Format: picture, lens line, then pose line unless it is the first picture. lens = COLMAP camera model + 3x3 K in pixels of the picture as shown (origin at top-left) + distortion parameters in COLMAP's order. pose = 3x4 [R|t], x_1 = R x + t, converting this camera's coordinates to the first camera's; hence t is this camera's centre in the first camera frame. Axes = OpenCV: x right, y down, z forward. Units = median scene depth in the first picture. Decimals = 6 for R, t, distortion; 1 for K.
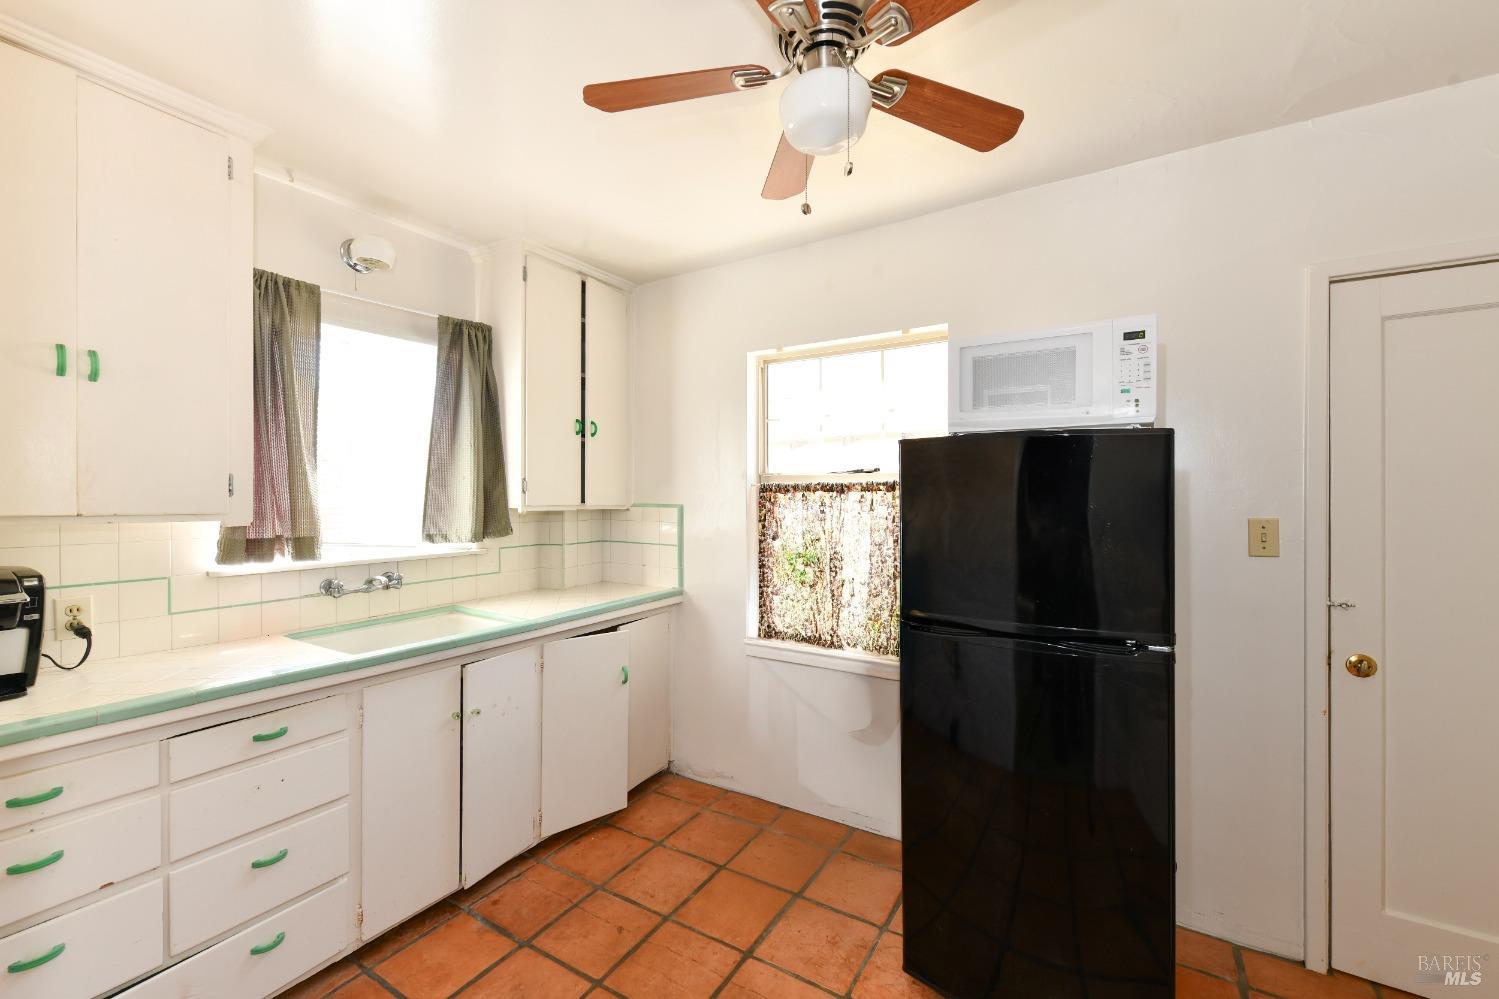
lens RADIAL K [[609.0, 0, 751.5], [0, 609.0, 495.3], [0, 0, 1]] dist [-0.000641, -0.000018]
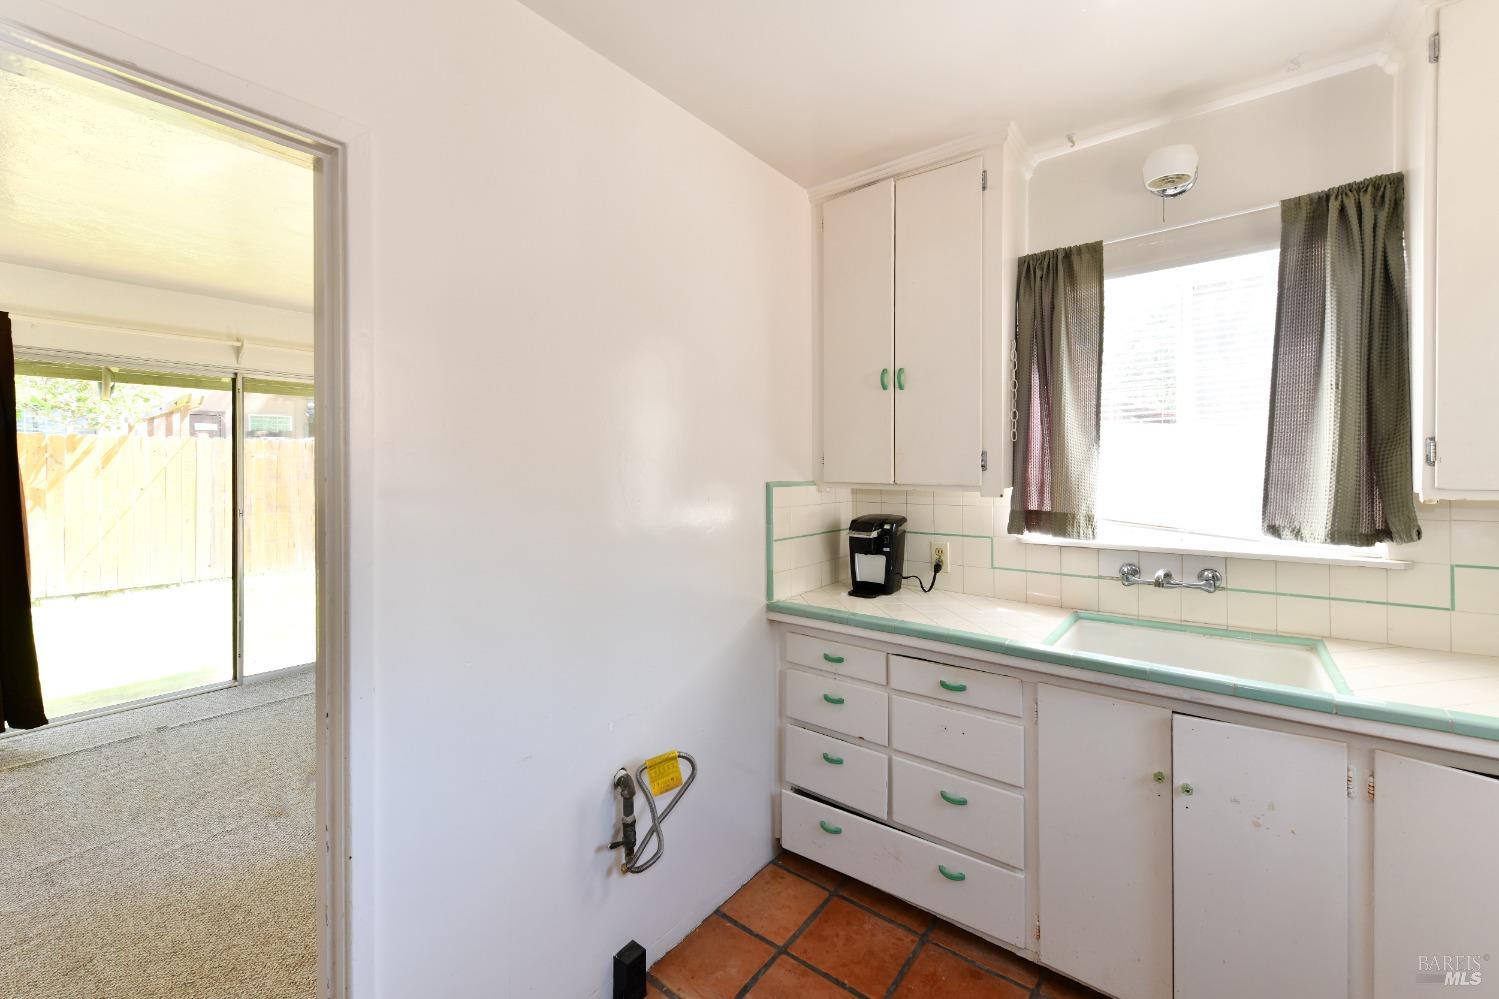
lens RADIAL K [[629.3, 0, 748.6], [0, 629.3, 468.4], [0, 0, 1]] dist [-0.002127, -0.000322]
pose [[-0.129102, 0.000838, -0.991631, 0.299774], [0.003941, 0.999992, 0.000332, -0.003446], [0.991623, -0.003865, -0.129105, 0.598158]]
